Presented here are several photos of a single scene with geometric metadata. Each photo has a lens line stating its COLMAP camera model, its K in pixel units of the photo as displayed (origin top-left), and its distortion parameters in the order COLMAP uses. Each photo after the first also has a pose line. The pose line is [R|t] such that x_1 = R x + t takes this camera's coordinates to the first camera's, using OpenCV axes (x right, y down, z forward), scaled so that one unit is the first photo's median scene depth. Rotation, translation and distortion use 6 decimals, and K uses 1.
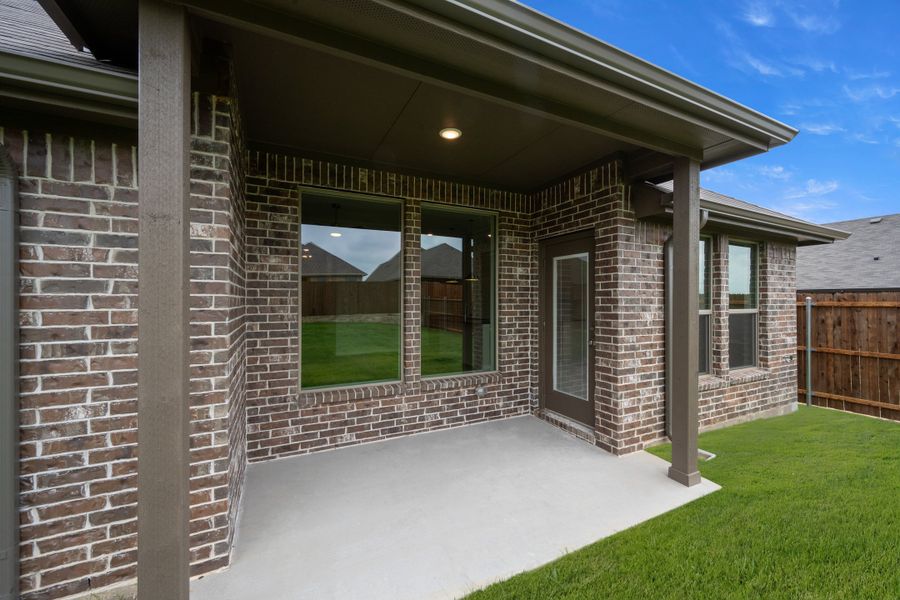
lens RADIAL K [[354.3, 0, 450.0], [0, 354.3, 300.0], [0, 0, 1]] dist [0.000460, 0.000091]
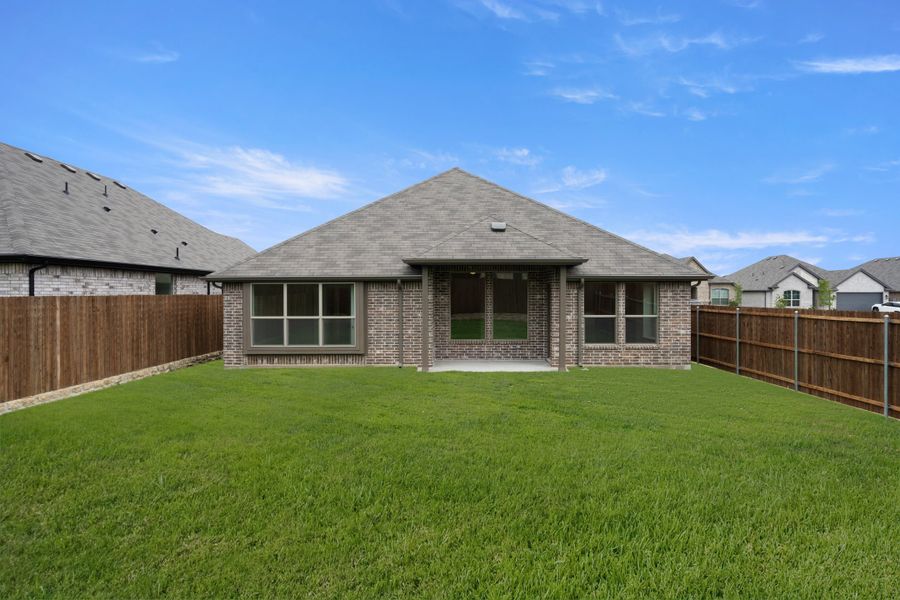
lens RADIAL K [[364.4, 0, 451.7], [0, 364.4, 298.6], [0, 0, 1]] dist [0.001173, 0.000104]
pose [[0.897101, -0.002619, -0.441817, 0.890788], [0.002222, 0.999997, -0.001416, -0.081694], [0.441819, 0.000289, 0.897104, -1.649803]]
